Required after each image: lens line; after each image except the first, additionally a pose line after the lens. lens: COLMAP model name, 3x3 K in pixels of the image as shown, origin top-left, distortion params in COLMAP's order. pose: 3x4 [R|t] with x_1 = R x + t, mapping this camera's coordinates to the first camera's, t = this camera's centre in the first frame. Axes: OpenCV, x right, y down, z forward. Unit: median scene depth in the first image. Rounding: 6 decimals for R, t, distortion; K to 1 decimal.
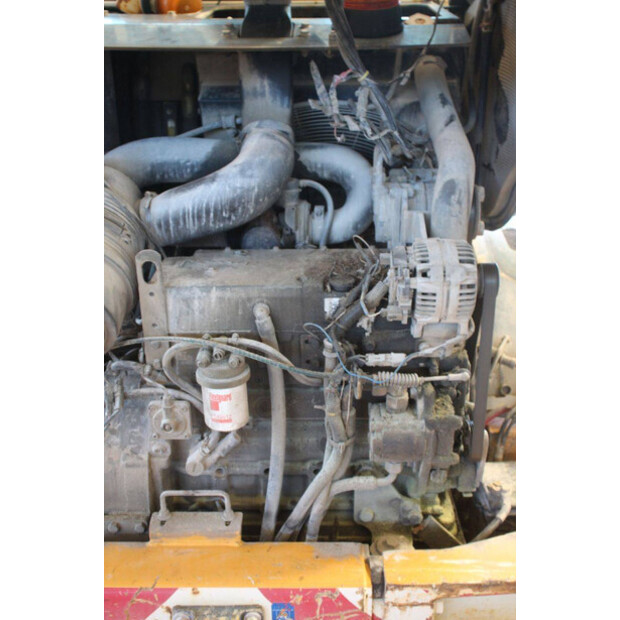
lens RADIAL K [[702.4, 0, 310.0], [0, 702.4, 310.0], [0, 0, 1]] dist [-0.043828, 0.192943]
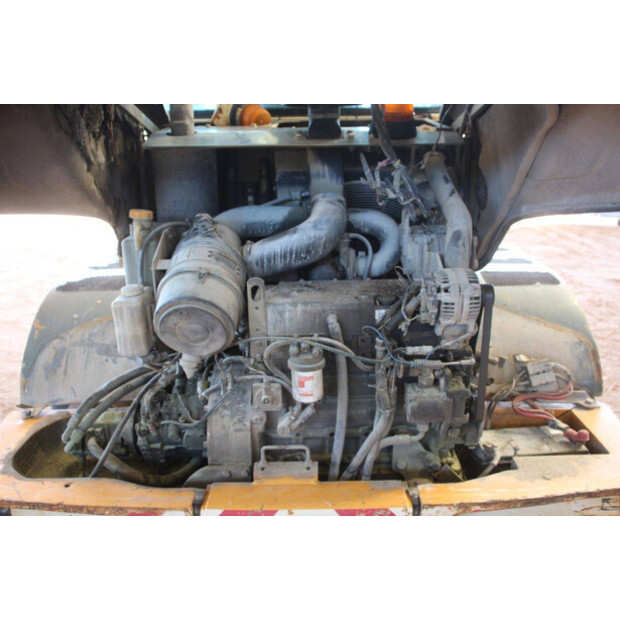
lens RADIAL K [[553.2, 0, 312.6], [0, 553.2, 312.2], [0, 0, 1]] dist [-0.097886, 0.005072]
pose [[0.999859, -0.008794, 0.014277, -0.122233], [0.009858, 0.997038, -0.076276, 0.072019], [-0.013564, 0.076406, 0.996985, -0.141546]]
